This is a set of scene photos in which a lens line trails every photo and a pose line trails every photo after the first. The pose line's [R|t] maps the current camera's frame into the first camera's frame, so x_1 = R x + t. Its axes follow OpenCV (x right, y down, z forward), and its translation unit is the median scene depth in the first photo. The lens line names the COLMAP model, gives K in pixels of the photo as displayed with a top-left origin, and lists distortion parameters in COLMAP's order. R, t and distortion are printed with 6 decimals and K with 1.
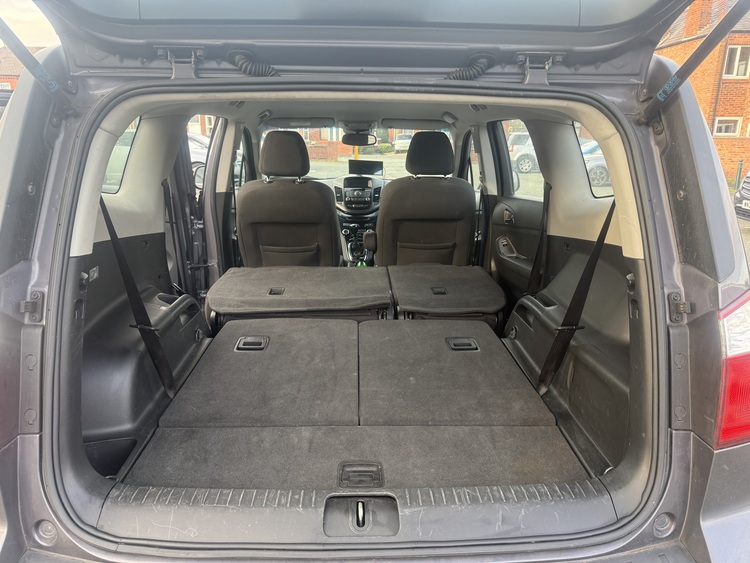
lens RADIAL K [[532.2, 0, 375.0], [0, 532.2, 281.5], [0, 0, 1]] dist [-0.029092, -0.001702]
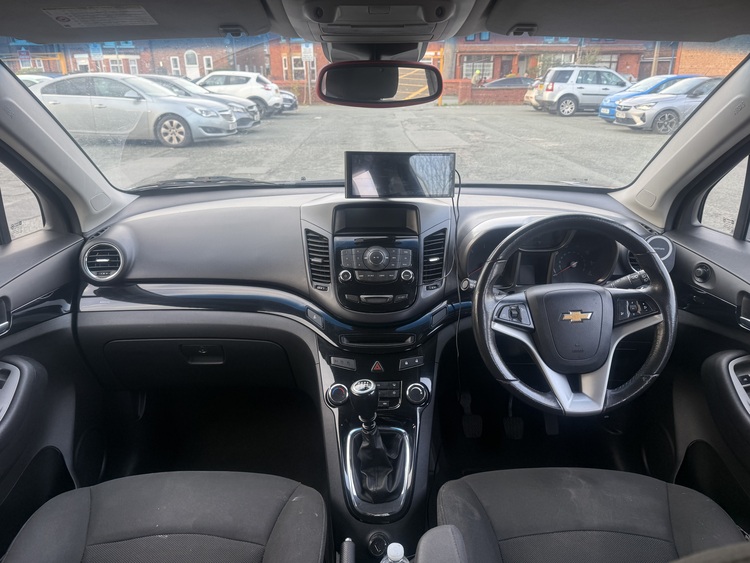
lens RADIAL K [[532.2, 0, 375.0], [0, 532.2, 281.5], [0, 0, 1]] dist [-0.029092, -0.001702]
pose [[0.999564, -0.009369, -0.028008, -0.023878], [0.012210, 0.994604, 0.103024, -0.183096], [0.026892, -0.103321, 0.994284, 0.675481]]
